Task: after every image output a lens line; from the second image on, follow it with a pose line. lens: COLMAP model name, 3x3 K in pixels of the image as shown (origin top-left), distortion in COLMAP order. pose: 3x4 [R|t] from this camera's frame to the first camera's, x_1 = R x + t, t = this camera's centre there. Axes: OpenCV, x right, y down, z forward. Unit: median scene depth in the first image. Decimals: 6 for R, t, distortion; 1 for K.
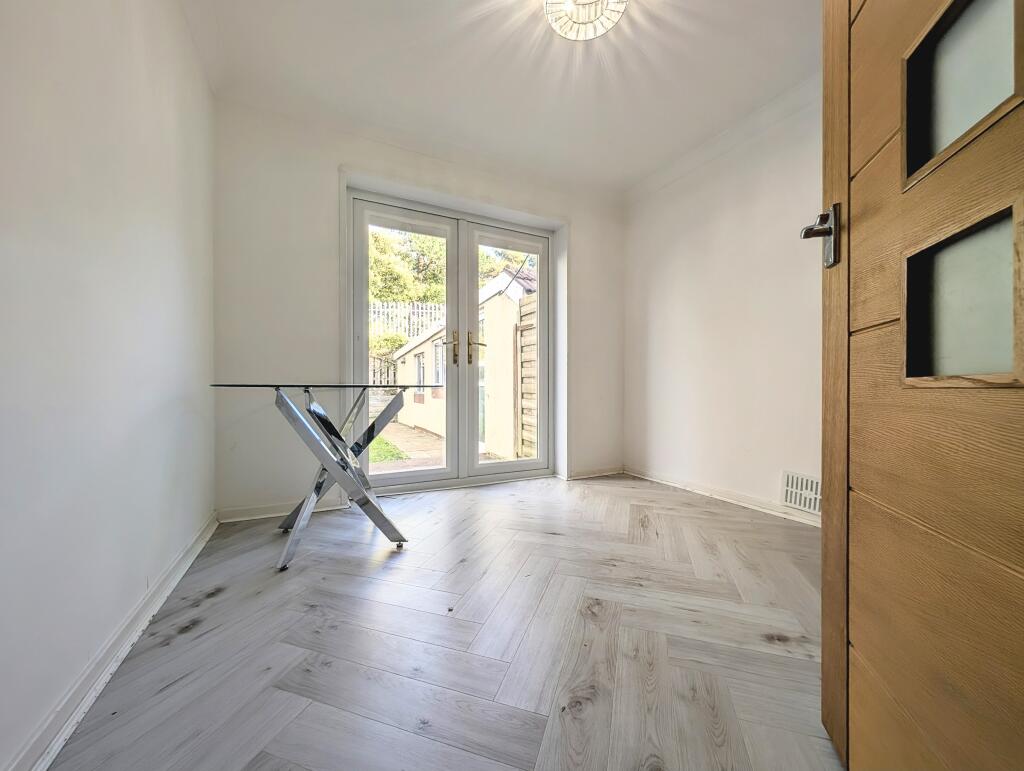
lens RADIAL K [[388.4, 0, 512.7], [0, 388.4, 388.3], [0, 0, 1]] dist [0.002238, -0.000204]
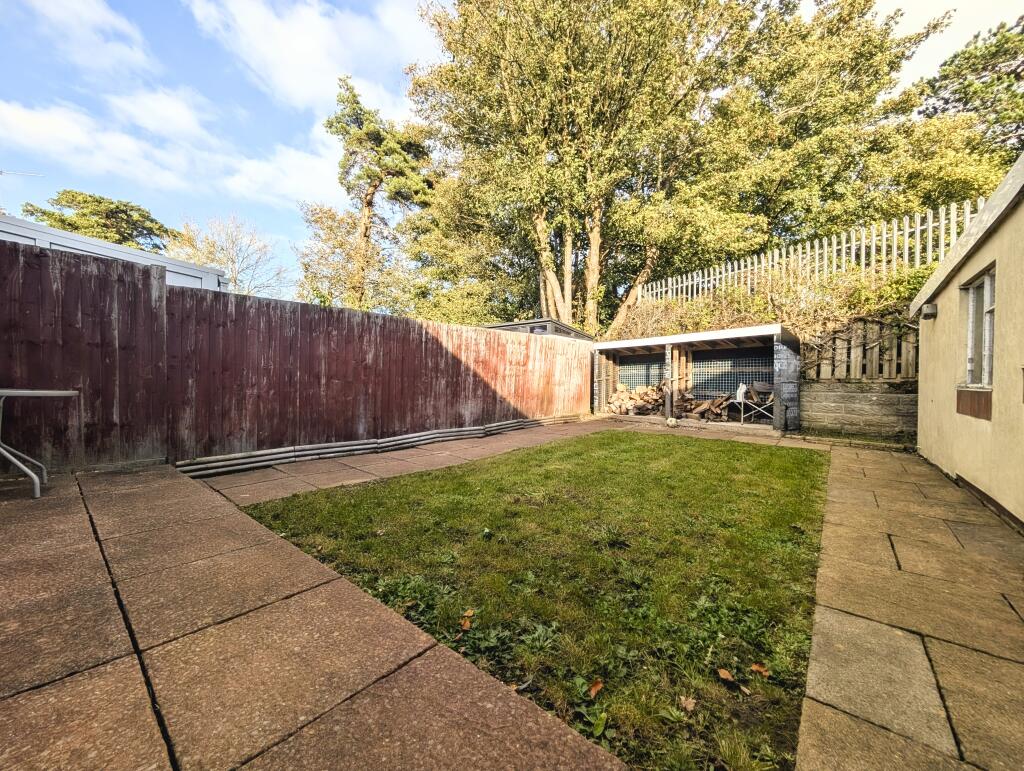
lens RADIAL K [[388.4, 0, 514.1], [0, 388.4, 386.2], [0, 0, 1]] dist [0.002238, -0.000204]
pose [[0.395429, 0.009901, -0.918443, -0.060854], [-0.008623, 0.999938, 0.007066, 0.009040], [0.918456, 0.005126, 0.395490, 0.357669]]
